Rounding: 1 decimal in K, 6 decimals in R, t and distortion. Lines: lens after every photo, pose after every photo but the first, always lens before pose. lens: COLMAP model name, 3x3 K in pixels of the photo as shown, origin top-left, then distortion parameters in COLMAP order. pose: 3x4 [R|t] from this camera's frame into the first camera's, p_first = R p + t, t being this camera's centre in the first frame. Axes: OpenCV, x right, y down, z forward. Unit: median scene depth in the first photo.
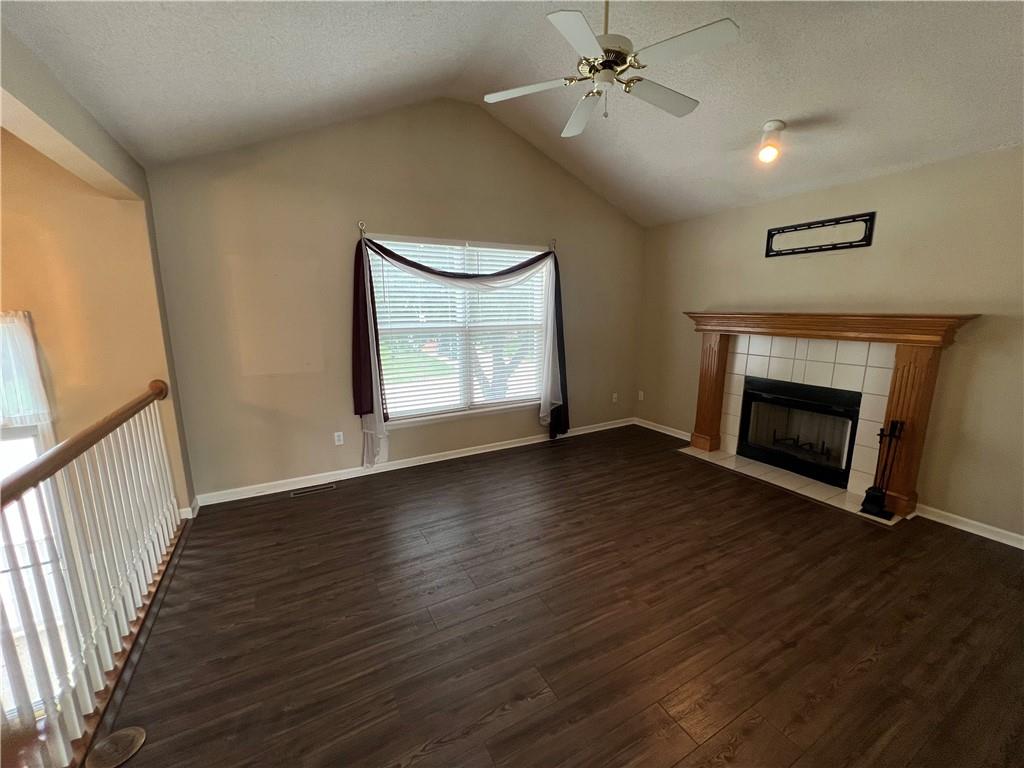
lens RADIAL K [[405.4, 0, 512.0], [0, 405.4, 384.0], [0, 0, 1]] dist [-0.001432, 0.000306]
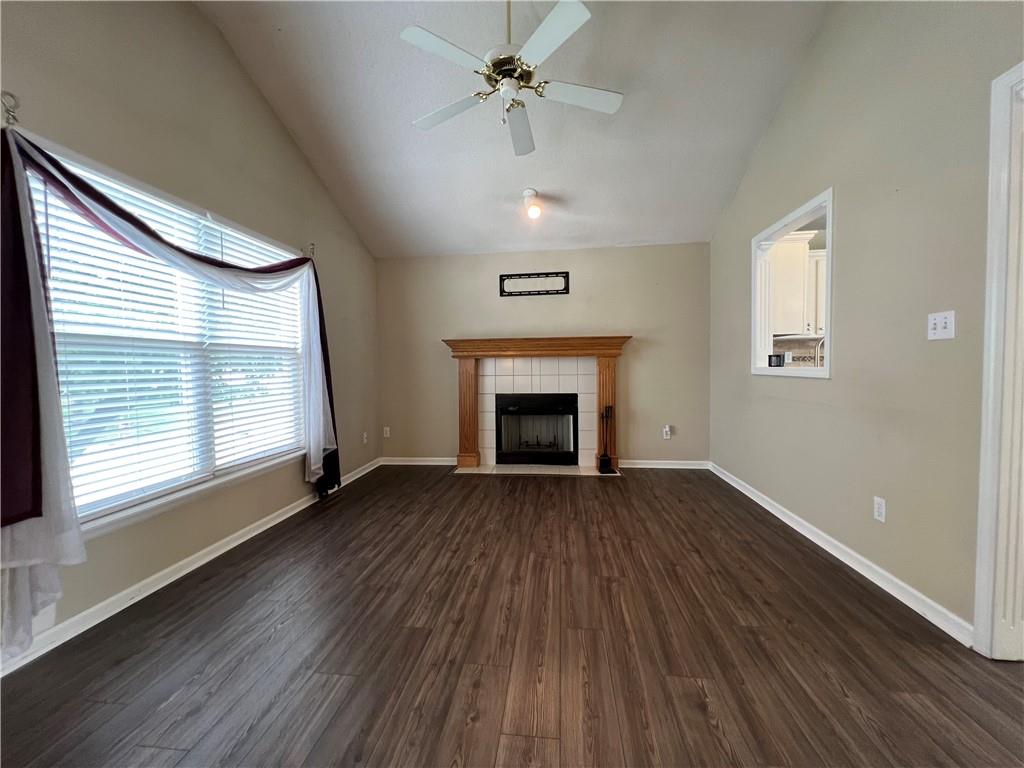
lens RADIAL K [[405.4, 0, 512.0], [0, 405.4, 384.0], [0, 0, 1]] dist [-0.001432, 0.000306]
pose [[0.586432, -0.040746, 0.808973, -0.375209], [0.161181, 0.984631, -0.067248, 0.041417], [-0.793800, 0.169828, 0.583986, 0.300482]]
